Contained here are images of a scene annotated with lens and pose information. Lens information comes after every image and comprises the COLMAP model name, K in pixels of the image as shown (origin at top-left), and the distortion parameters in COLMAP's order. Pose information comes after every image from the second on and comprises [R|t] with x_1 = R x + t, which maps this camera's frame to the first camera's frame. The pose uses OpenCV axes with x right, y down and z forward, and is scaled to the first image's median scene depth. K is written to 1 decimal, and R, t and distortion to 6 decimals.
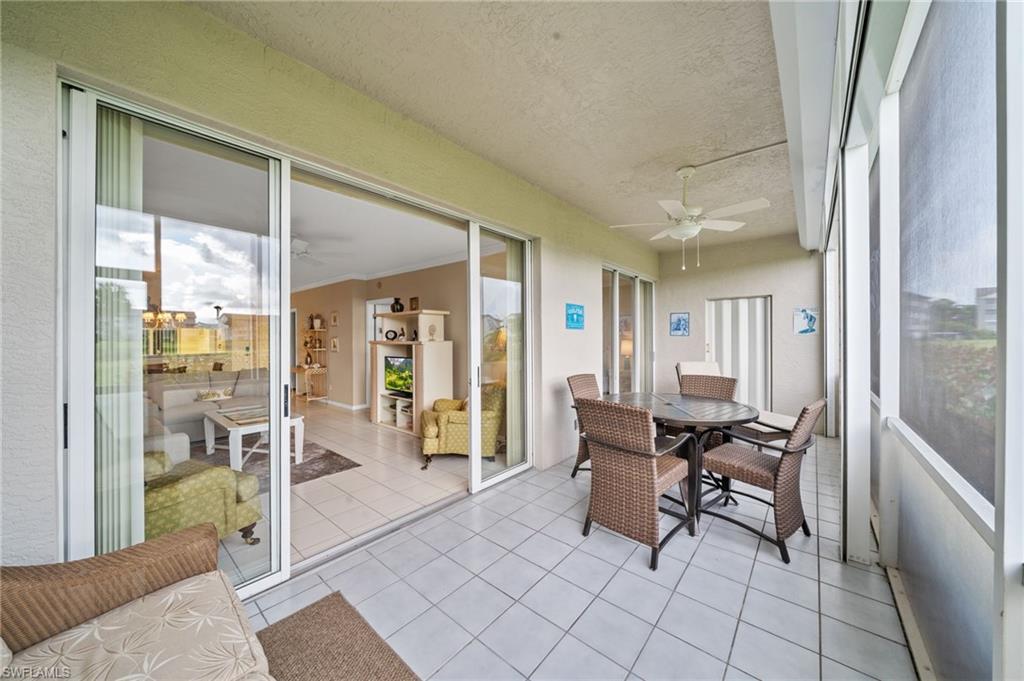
lens RADIAL K [[357.0, 0, 508.7], [0, 357.0, 336.1], [0, 0, 1]] dist [-0.000170, 0.000161]
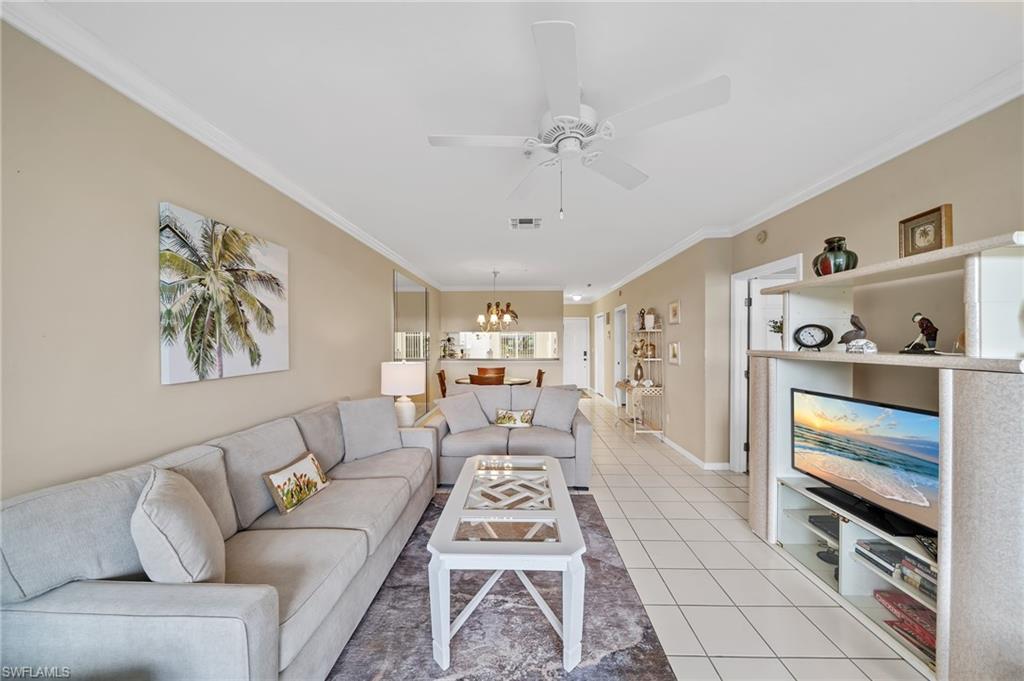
lens RADIAL K [[362.7, 0, 513.2], [0, 362.7, 340.1], [0, 0, 1]] dist [-0.000311, -0.000018]
pose [[0.635925, 0.002478, -0.771747, -0.231270], [-0.003248, 0.999995, 0.000534, 0.002091], [0.771744, 0.002167, 0.635930, 0.495711]]
